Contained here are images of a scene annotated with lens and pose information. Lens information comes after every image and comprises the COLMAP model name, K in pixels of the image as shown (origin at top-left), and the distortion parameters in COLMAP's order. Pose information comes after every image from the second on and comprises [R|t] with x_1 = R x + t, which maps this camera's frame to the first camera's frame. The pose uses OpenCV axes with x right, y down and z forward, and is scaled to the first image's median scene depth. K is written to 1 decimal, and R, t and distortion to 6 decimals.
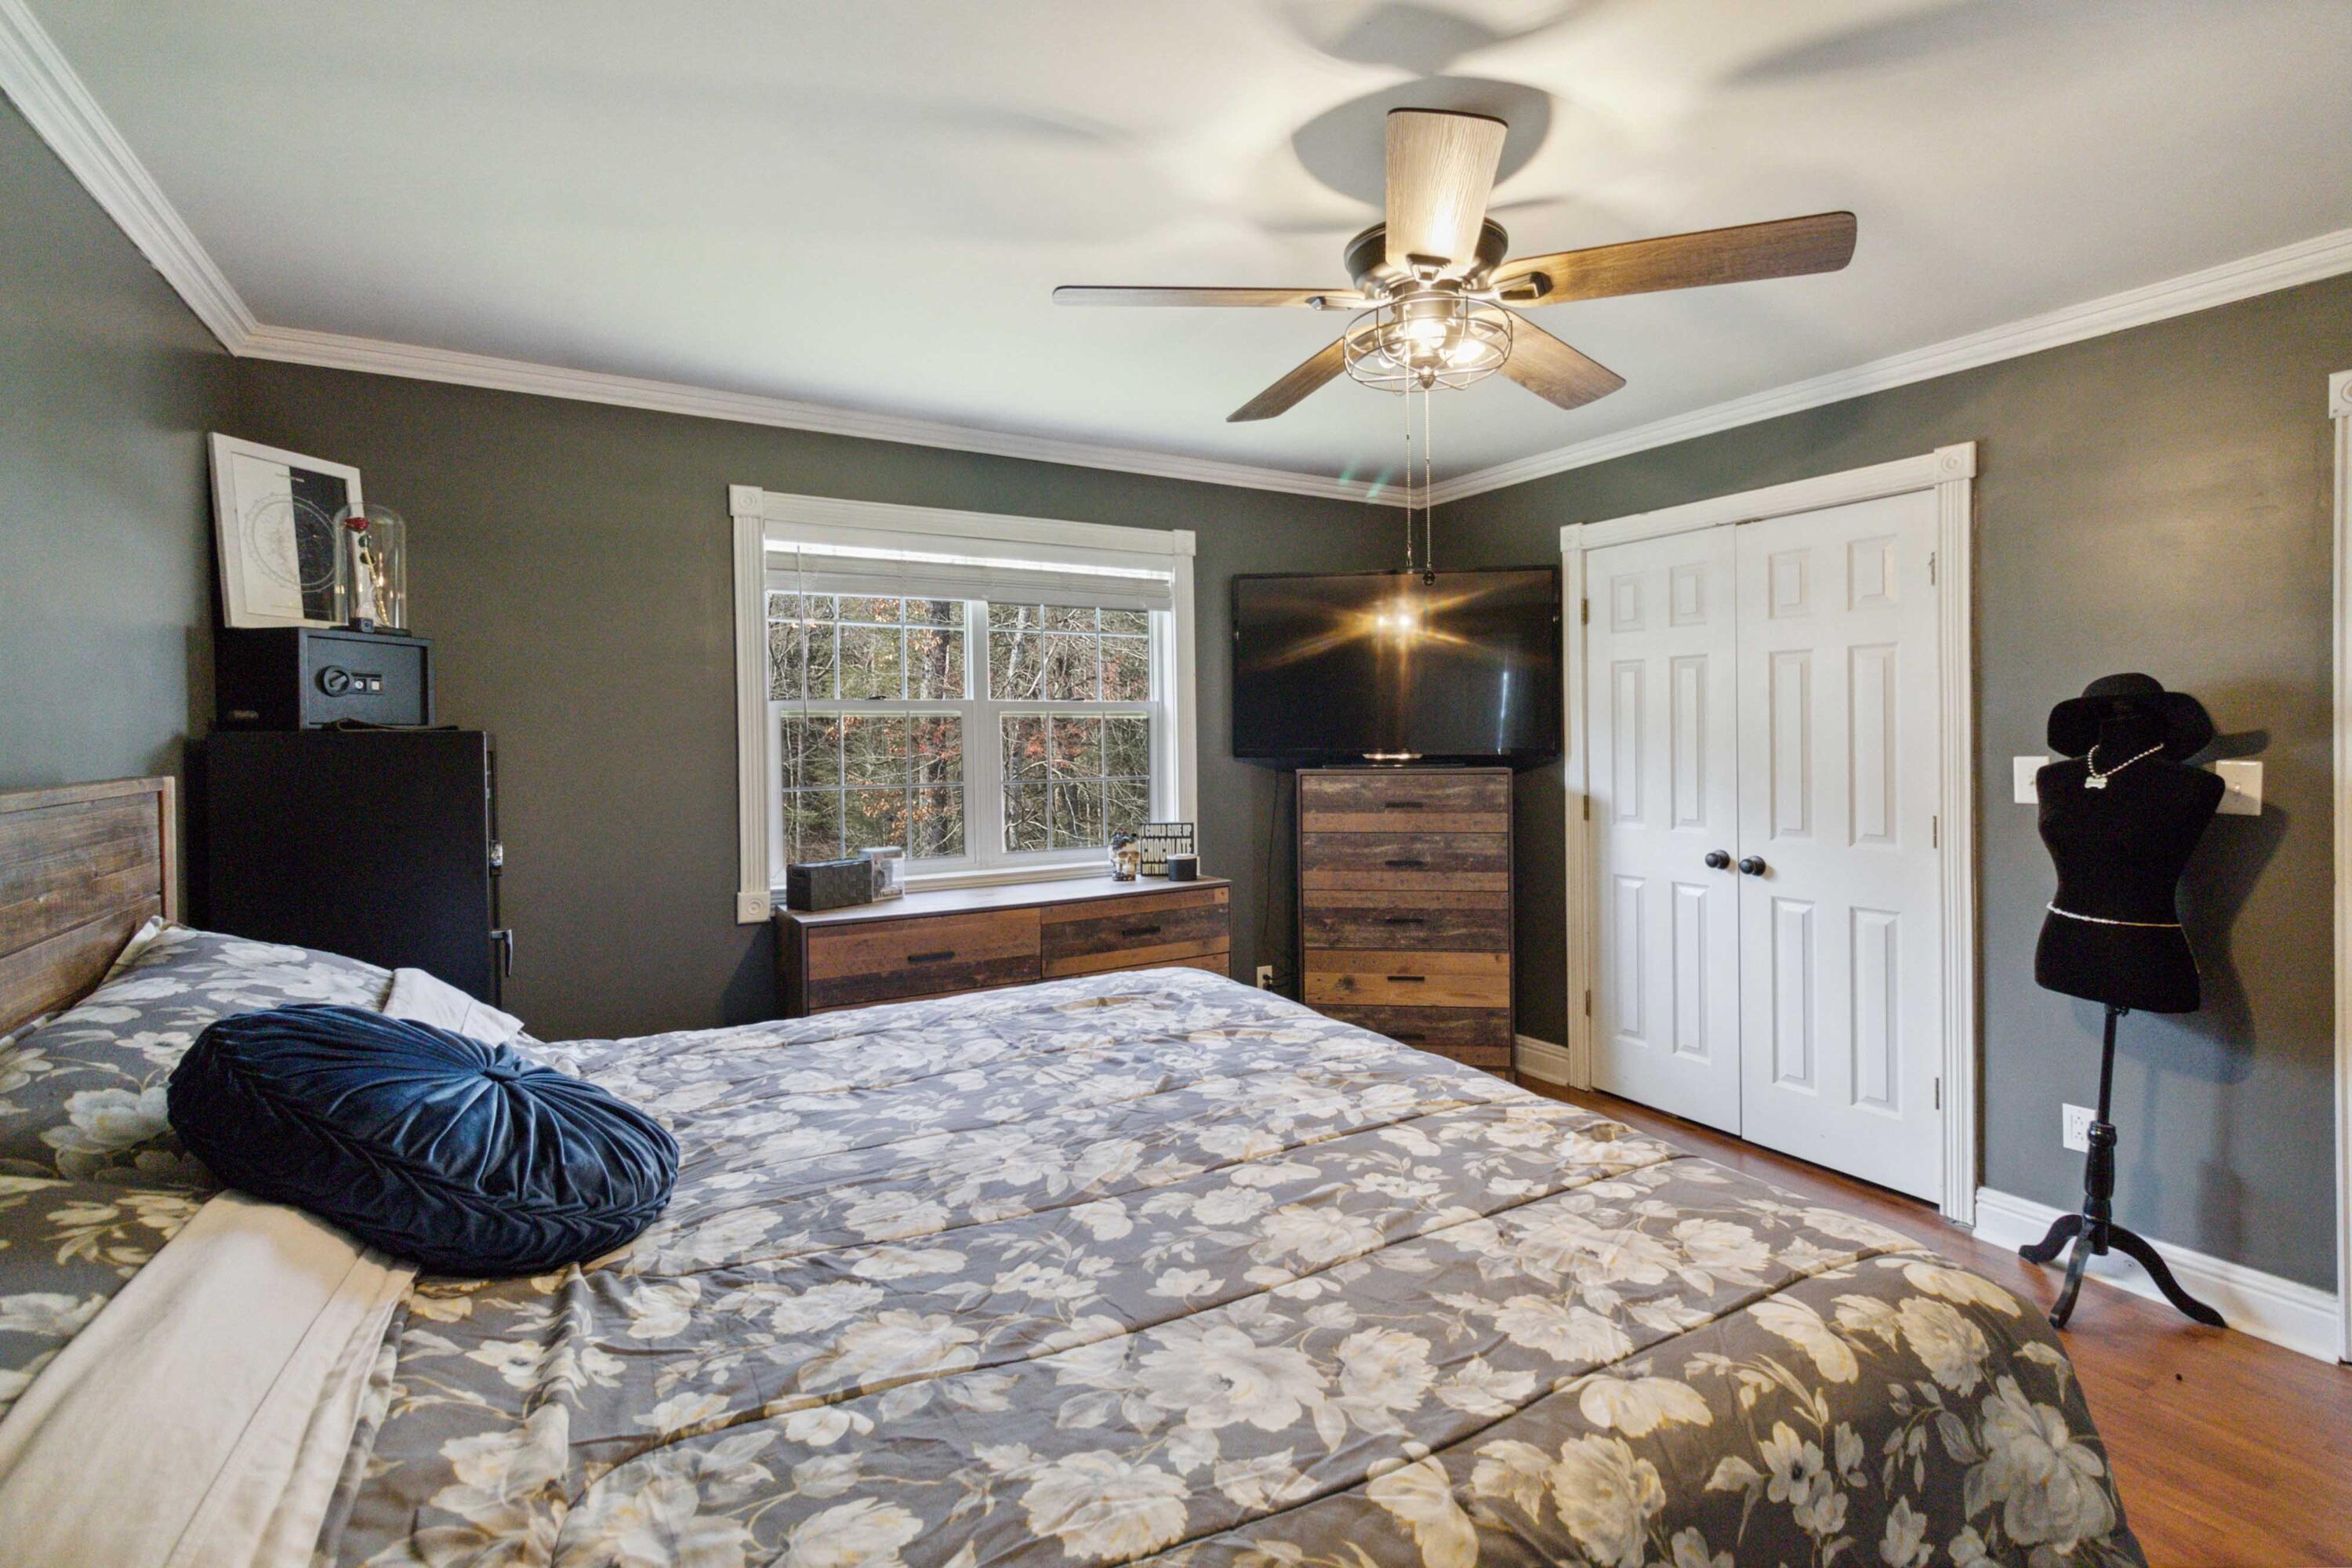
lens RADIAL K [[1069.6, 0, 1181.2], [0, 1069.6, 748.5], [0, 0, 1]] dist [0.001264, 0.000303]
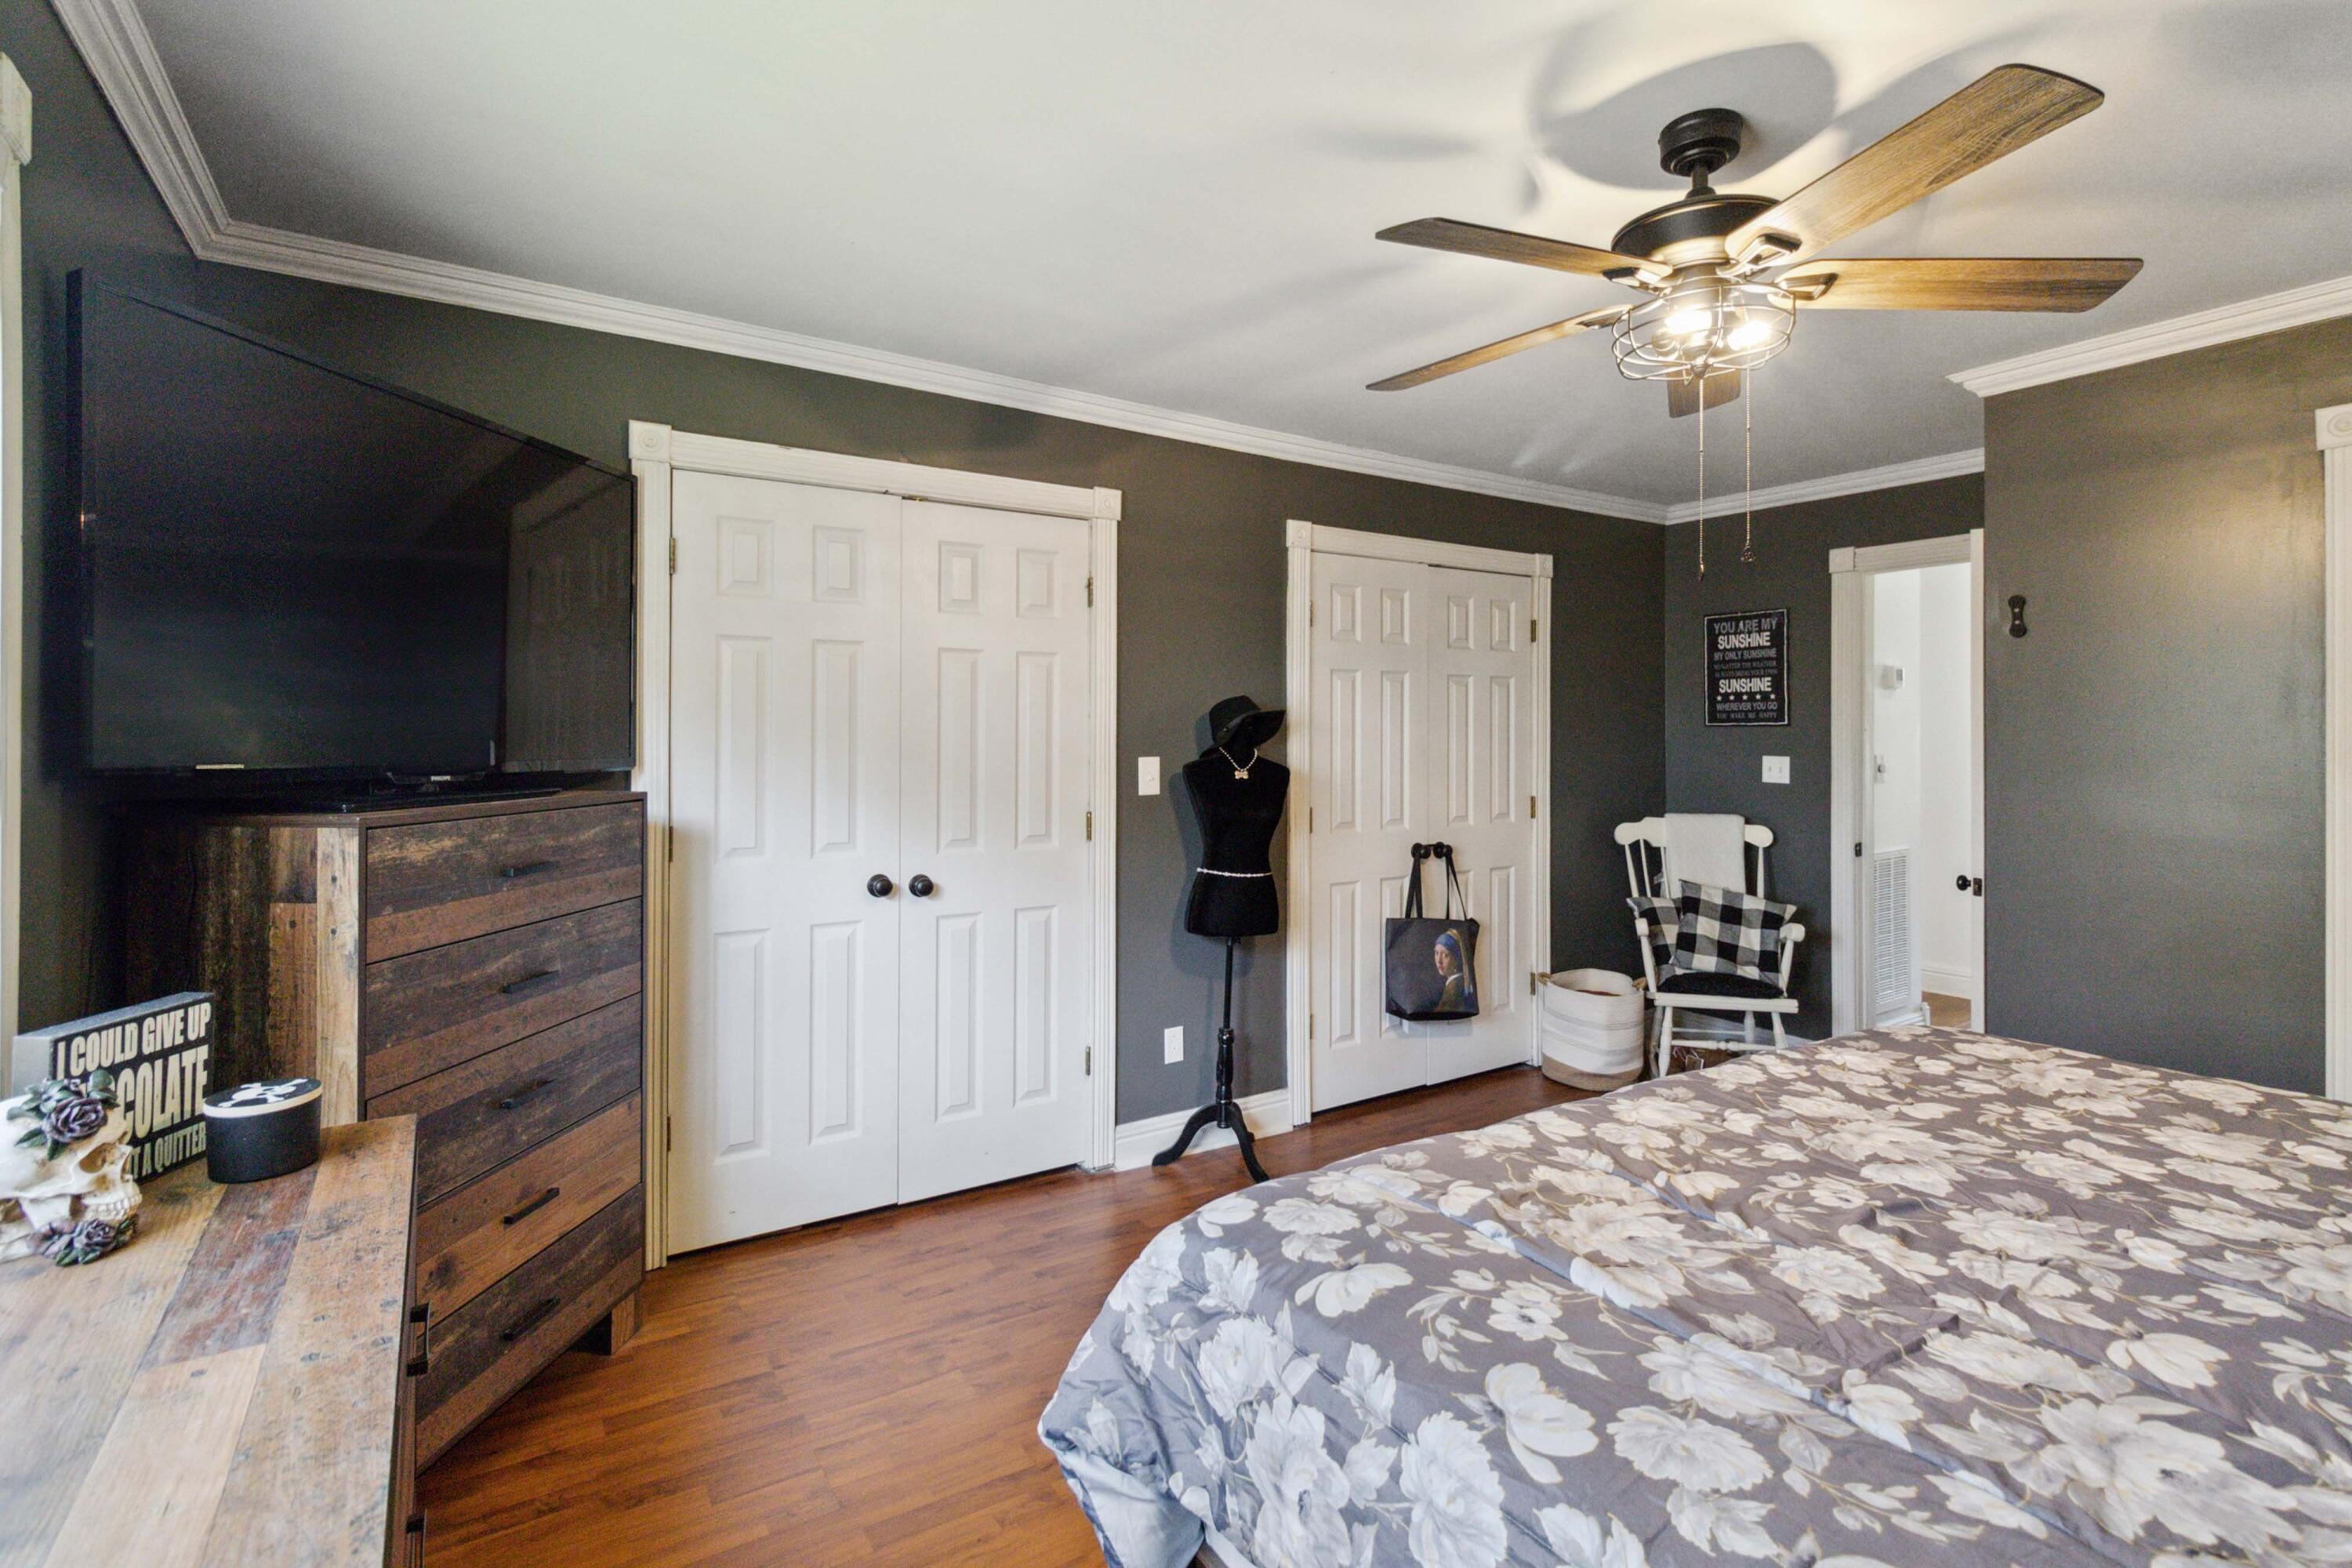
lens RADIAL K [[1121.2, 0, 1177.3], [0, 1121.2, 718.3], [0, 0, 1]] dist [0.002960, 0.000788]
pose [[-0.045400, 0.020951, 0.998749, -0.399704], [0.008757, 0.999750, -0.020574, -0.007874], [-0.998930, 0.007812, -0.045572, 0.808023]]
